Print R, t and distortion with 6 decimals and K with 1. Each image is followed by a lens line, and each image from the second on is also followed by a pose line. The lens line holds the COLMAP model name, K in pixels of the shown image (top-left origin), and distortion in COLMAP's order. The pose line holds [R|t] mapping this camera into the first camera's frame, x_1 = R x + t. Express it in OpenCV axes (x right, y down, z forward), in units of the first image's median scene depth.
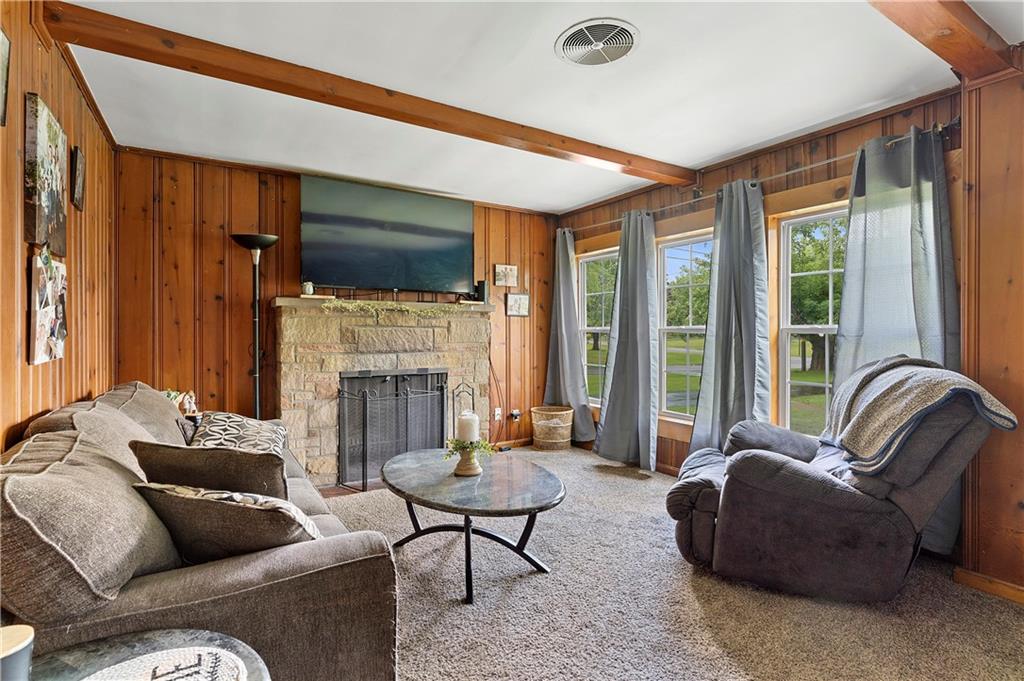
lens RADIAL K [[493.6, 0, 512.3], [0, 493.6, 334.2], [0, 0, 1]] dist [0.000202, 0.000014]
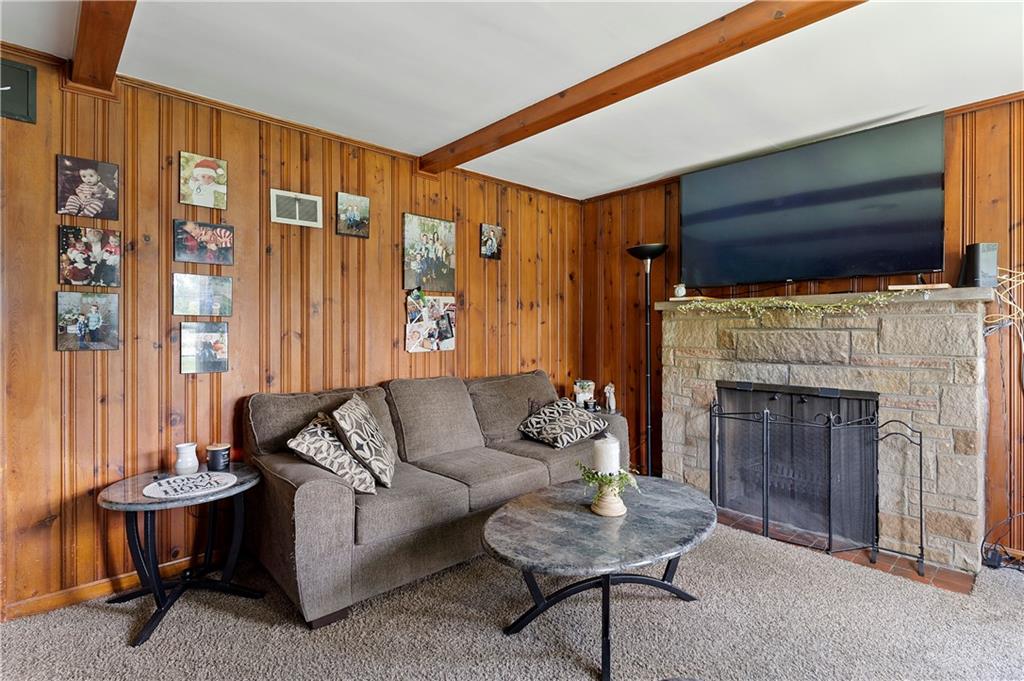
lens RADIAL K [[497.4, 0, 511.8], [0, 497.4, 331.7], [0, 0, 1]] dist [0.001250, 0.000179]
pose [[0.192874, -0.000796, -0.981223, 0.471127], [-0.005805, 0.999981, -0.001952, -0.007767], [0.981206, 0.006072, 0.192865, 0.472964]]
